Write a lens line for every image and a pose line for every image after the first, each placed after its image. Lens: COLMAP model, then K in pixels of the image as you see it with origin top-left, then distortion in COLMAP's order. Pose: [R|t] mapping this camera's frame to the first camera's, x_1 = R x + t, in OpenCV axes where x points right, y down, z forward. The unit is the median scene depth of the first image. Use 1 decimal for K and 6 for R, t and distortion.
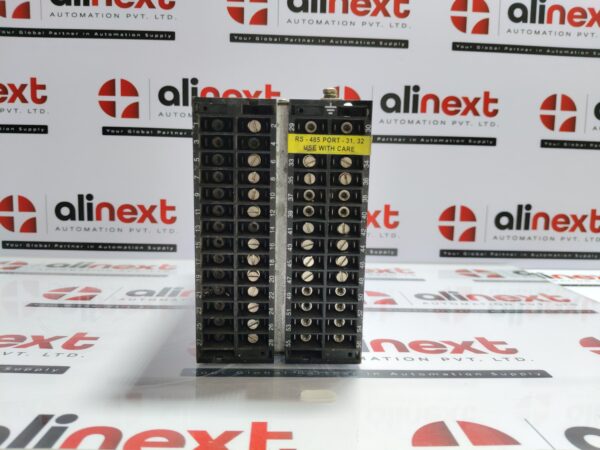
lens RADIAL K [[457.1, 0, 300.0], [0, 457.1, 225.0], [0, 0, 1]] dist [-0.043053, -0.010294]
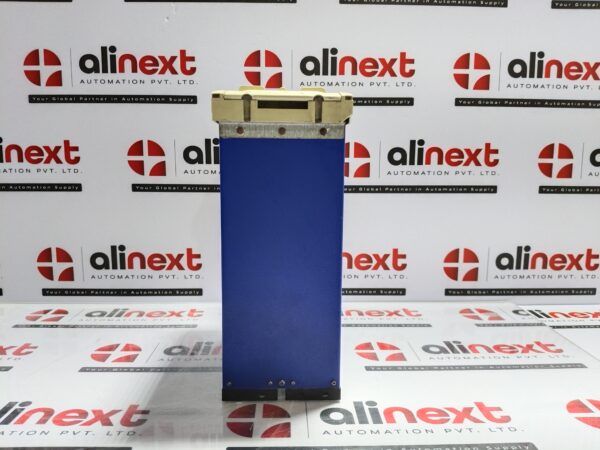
lens RADIAL K [[449.7, 0, 300.0], [0, 449.7, 225.0], [0, 0, 1]] dist [-0.006106, -0.058019]
pose [[0.999718, -0.016591, -0.016967, -0.016439], [0.016963, 0.999614, 0.021988, -0.134402], [0.016595, -0.022270, 0.999614, -0.073115]]
